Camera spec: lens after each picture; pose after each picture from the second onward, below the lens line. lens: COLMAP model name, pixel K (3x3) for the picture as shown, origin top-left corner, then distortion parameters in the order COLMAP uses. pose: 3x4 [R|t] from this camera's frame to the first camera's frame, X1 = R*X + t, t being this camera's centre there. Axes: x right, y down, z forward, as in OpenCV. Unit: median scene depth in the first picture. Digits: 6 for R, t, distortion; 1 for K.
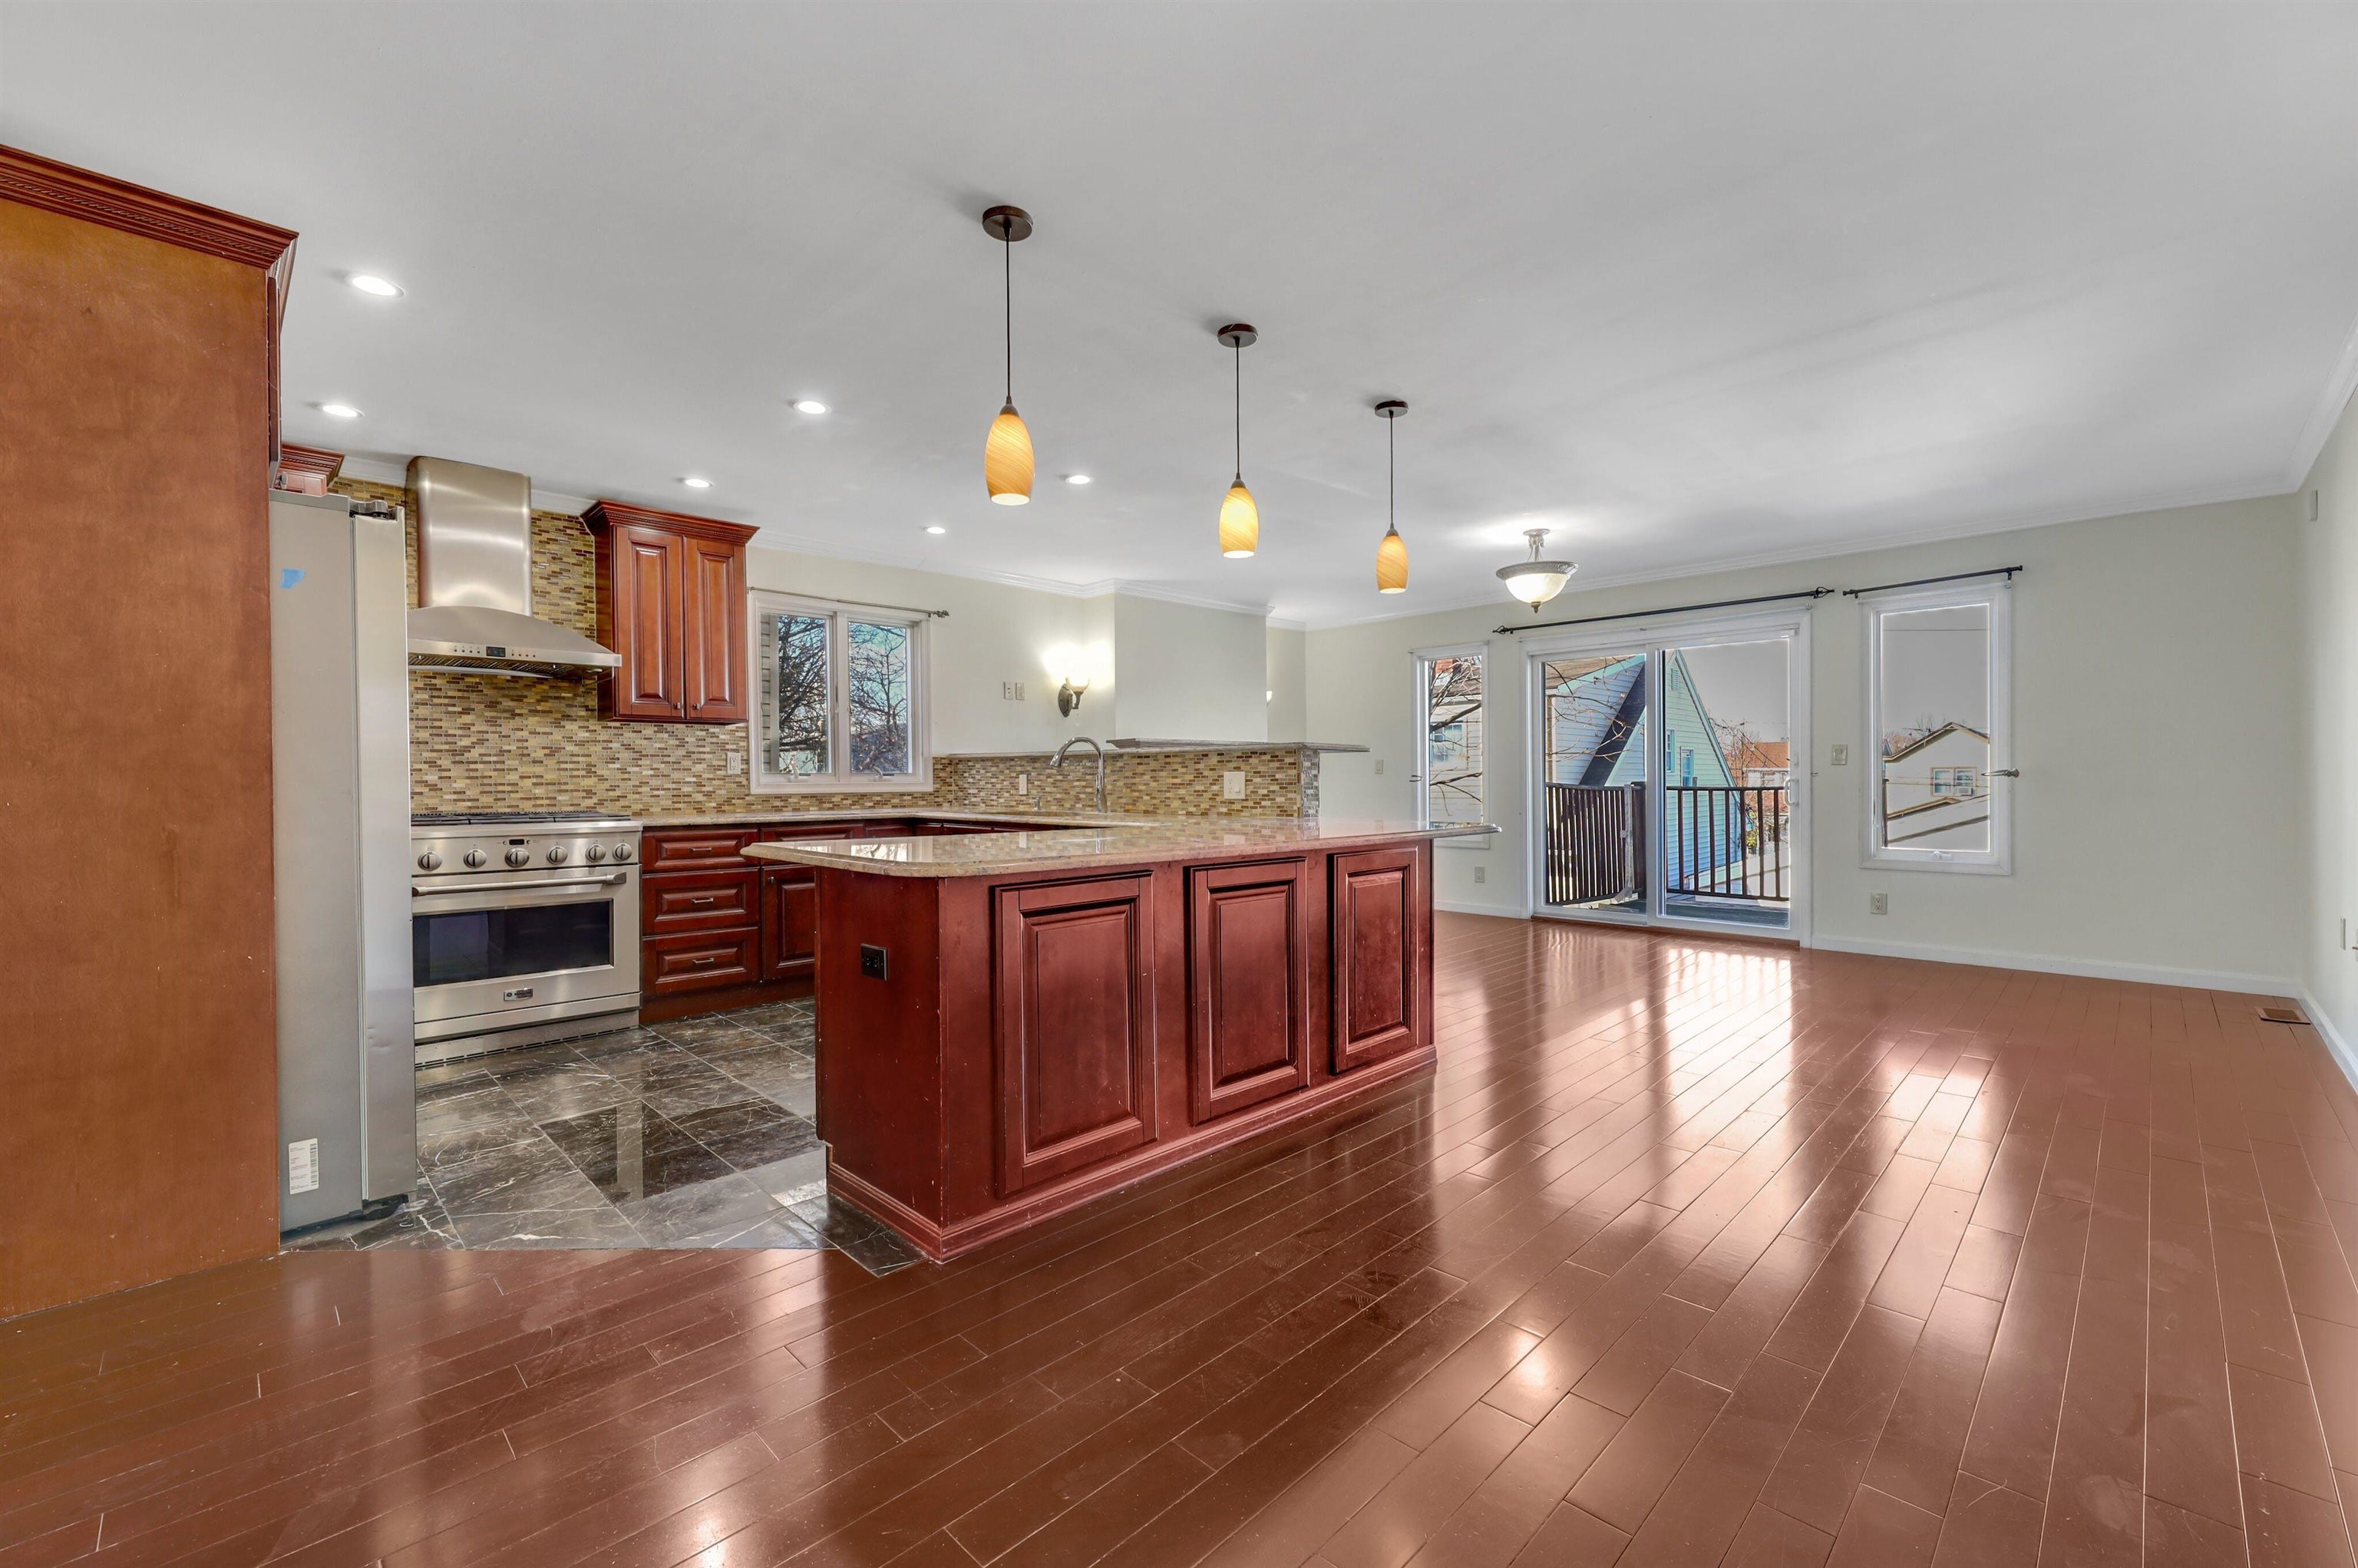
lens RADIAL K [[990.2, 0, 1167.4], [0, 990.2, 783.1], [0, 0, 1]] dist [-0.001325, -0.000124]
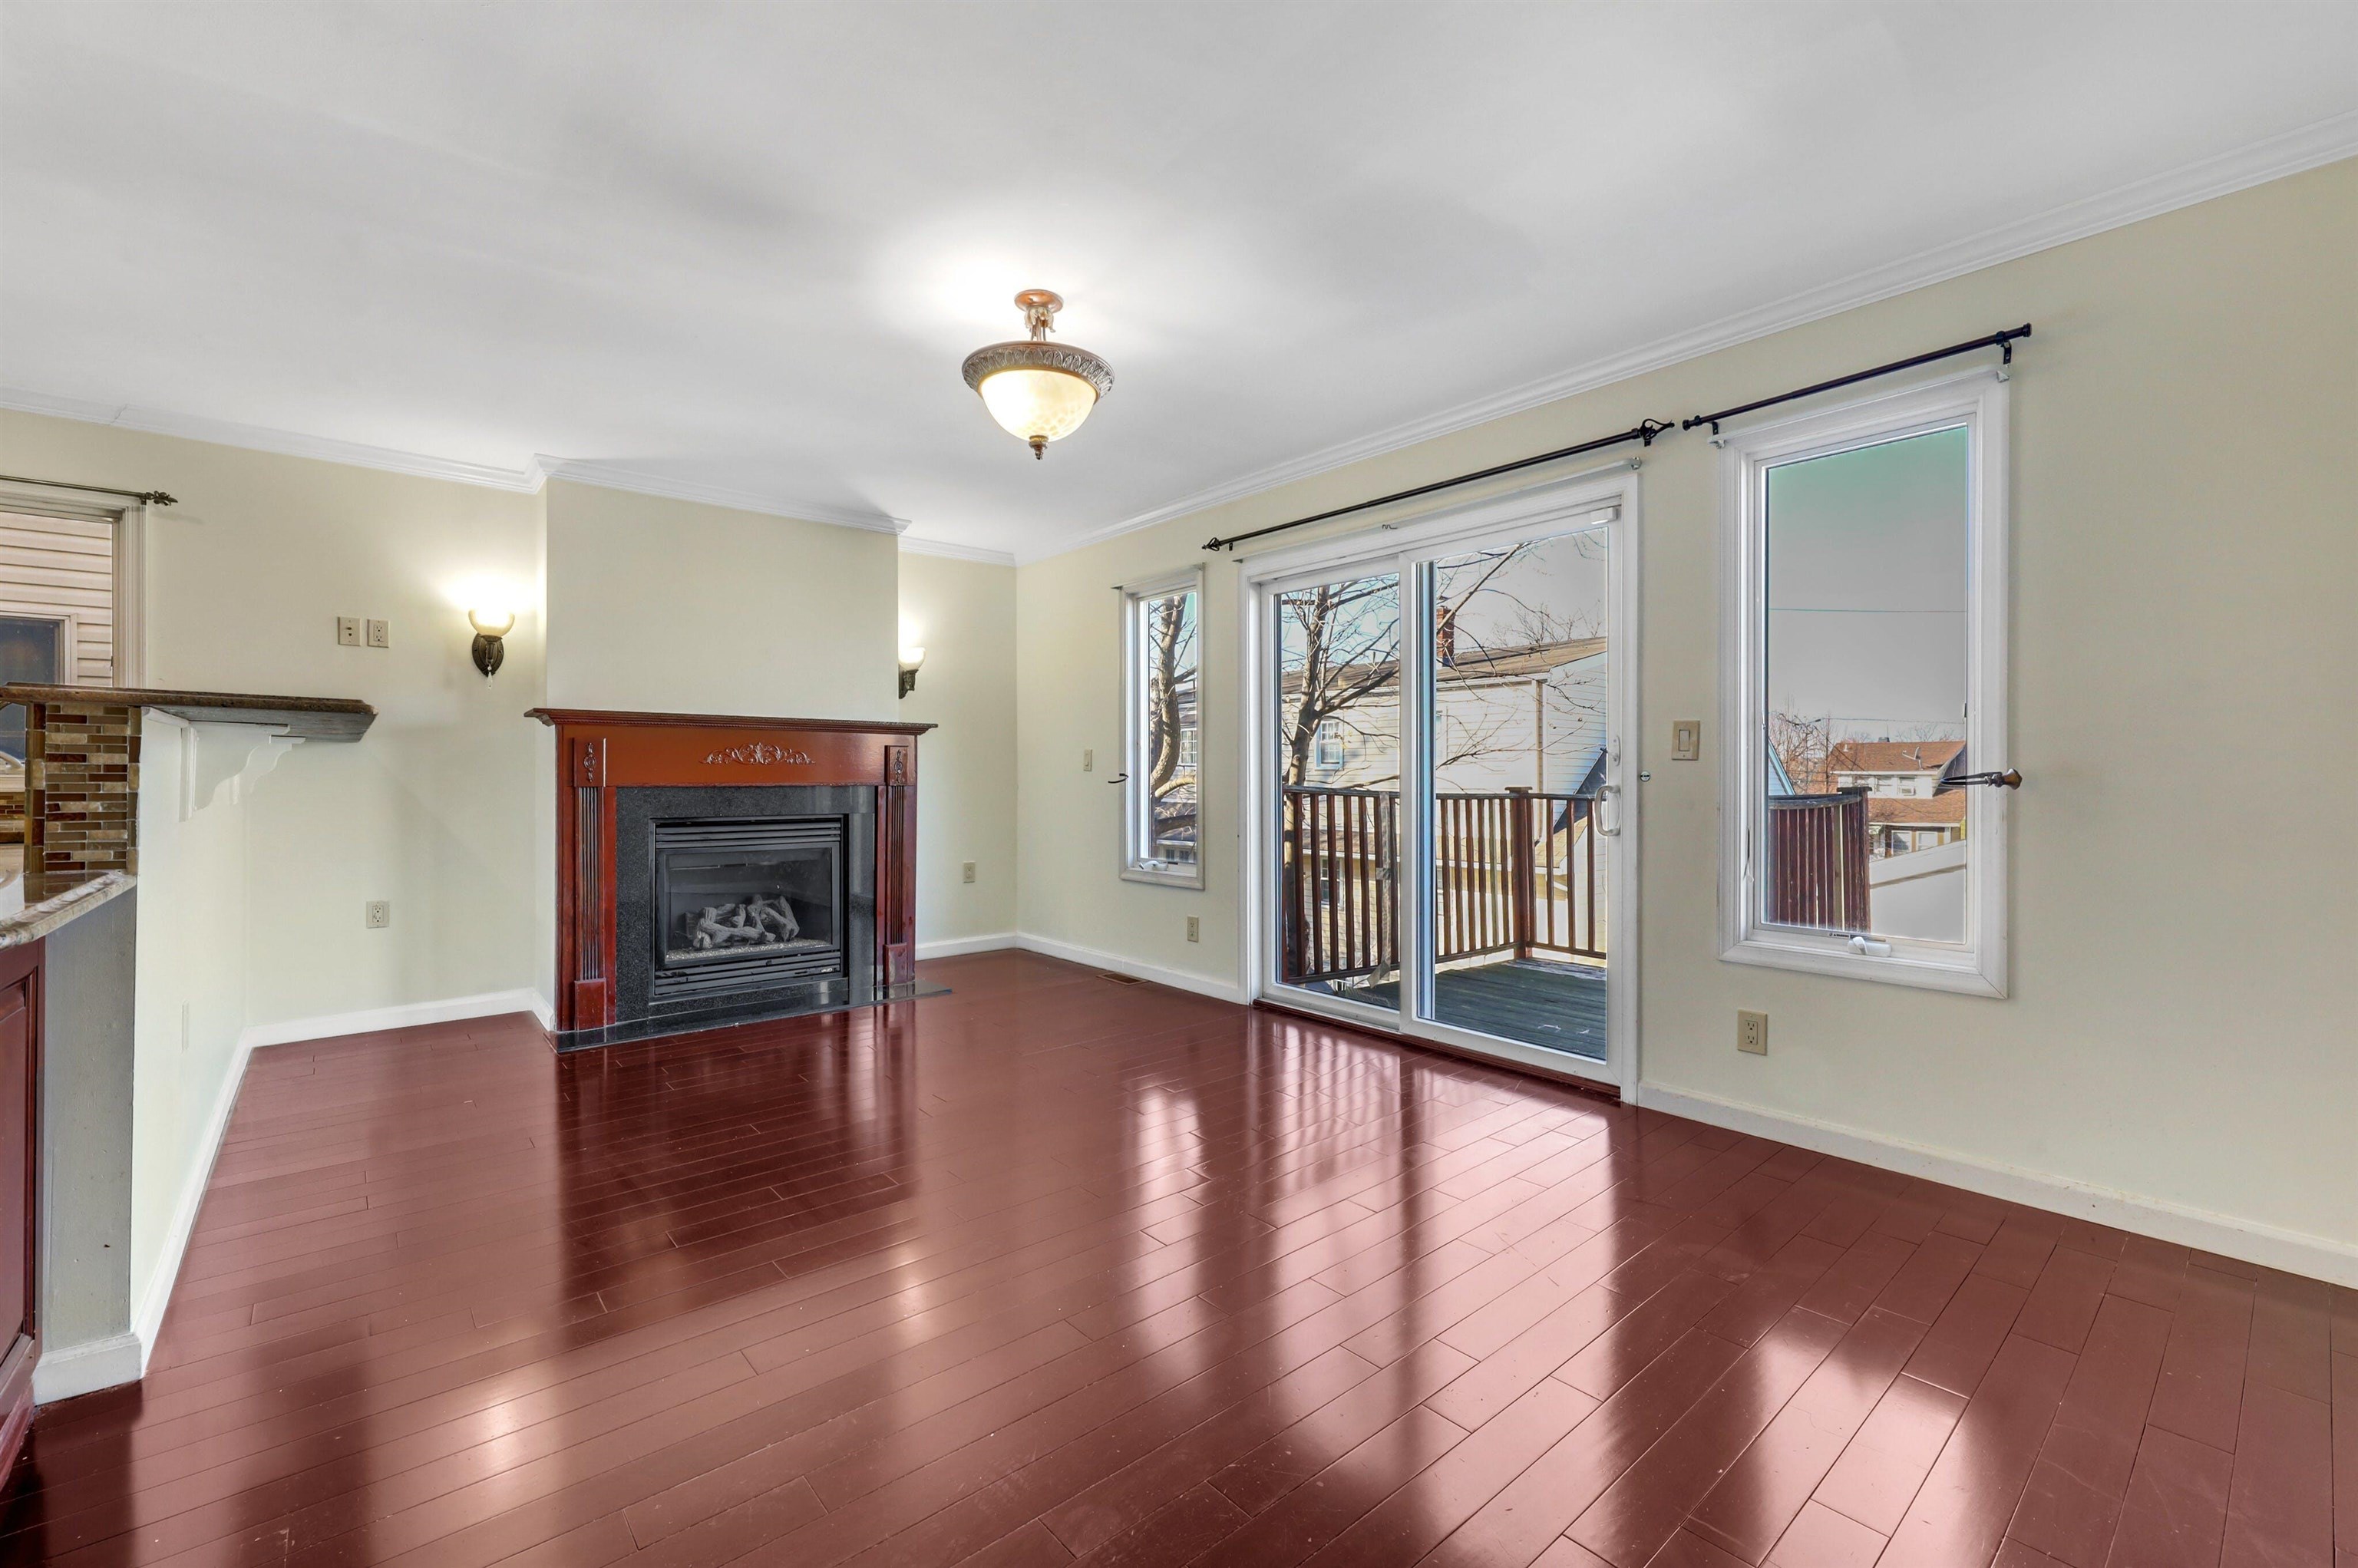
lens RADIAL K [[990.2, 0, 1191.1], [0, 990.2, 778.1], [0, 0, 1]] dist [-0.001325, -0.000124]
pose [[0.997297, 0.008916, -0.072933, 0.444648], [-0.009174, 0.999953, -0.003195, -0.004405], [0.072902, 0.003855, 0.997332, 0.448247]]
